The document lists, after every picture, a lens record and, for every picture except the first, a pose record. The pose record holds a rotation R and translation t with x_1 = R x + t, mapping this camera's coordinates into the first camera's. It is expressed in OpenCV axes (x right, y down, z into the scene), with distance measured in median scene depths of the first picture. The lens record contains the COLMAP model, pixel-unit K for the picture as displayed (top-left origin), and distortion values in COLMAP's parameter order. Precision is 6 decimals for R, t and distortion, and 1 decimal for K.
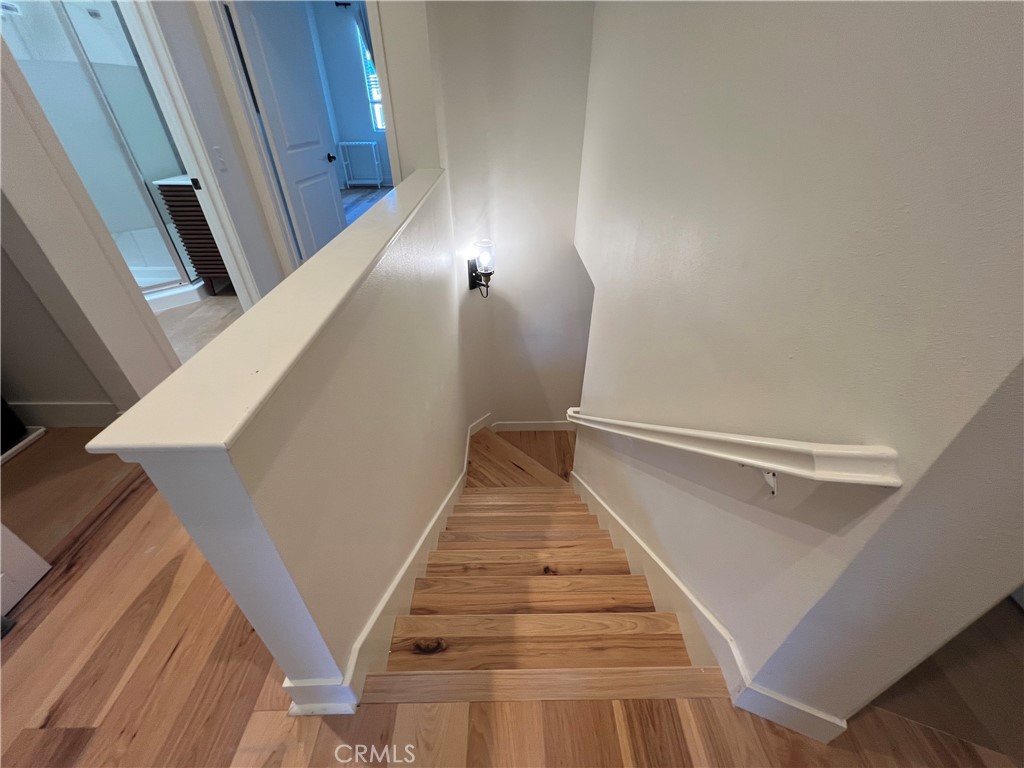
lens RADIAL K [[409.6, 0, 512.6], [0, 409.6, 385.9], [0, 0, 1]] dist [-0.001581, 0.000421]
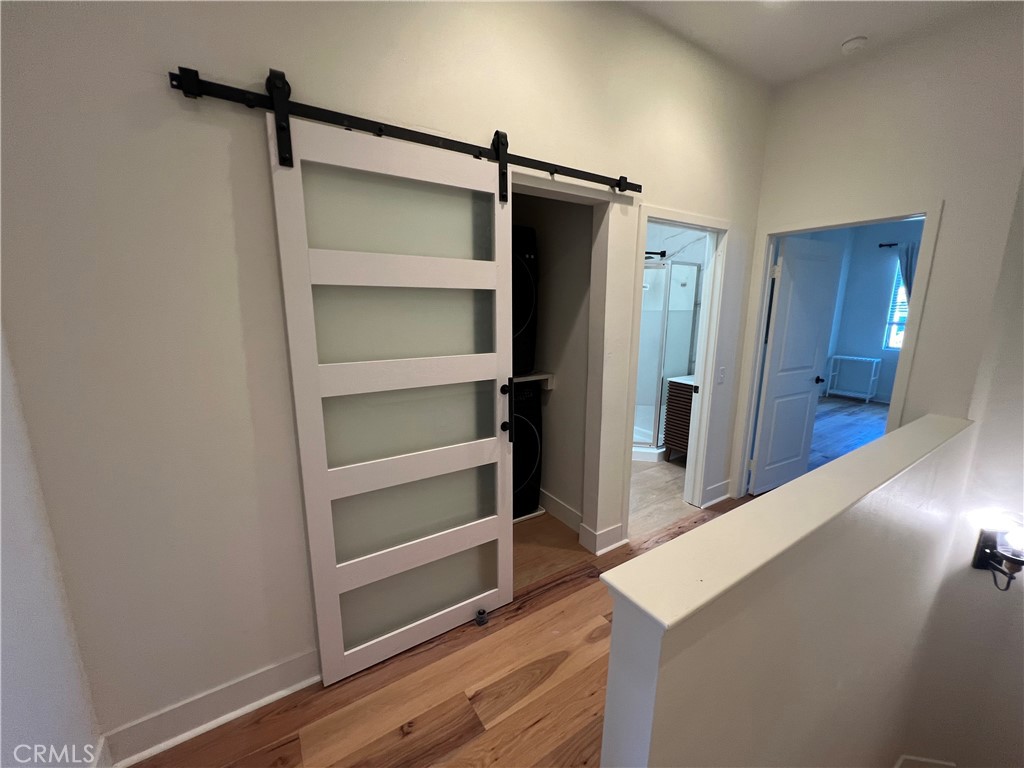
lens RADIAL K [[408.8, 0, 513.6], [0, 408.8, 385.7], [0, 0, 1]] dist [-0.002513, 0.000410]
pose [[0.529430, 0.166424, -0.831870, 0.012807], [-0.489140, 0.861051, -0.139043, -0.021633], [0.693142, 0.480515, 0.537270, -0.104409]]
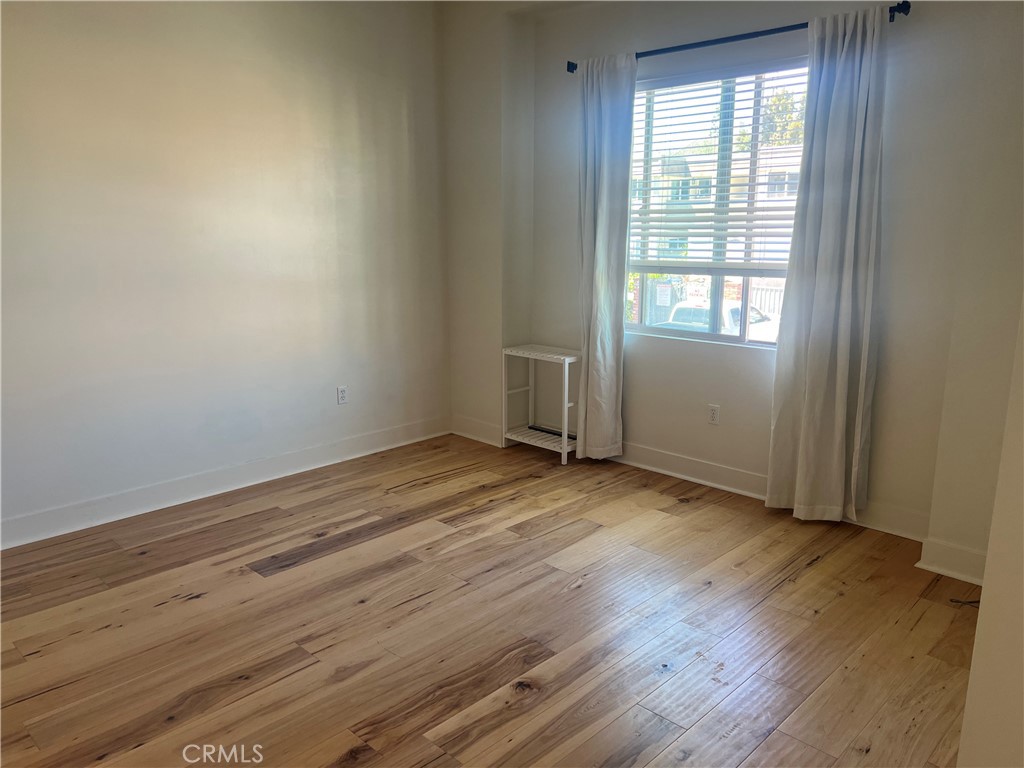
lens RADIAL K [[766.6, 0, 512.5], [0, 766.6, 381.2], [0, 0, 1]] dist [0.067336, -0.078623]
pose [[0.701487, 0.138883, -0.699019, 0.276528], [-0.405859, 0.884094, -0.231638, -0.905073], [0.585828, 0.446195, 0.676547, 1.160733]]
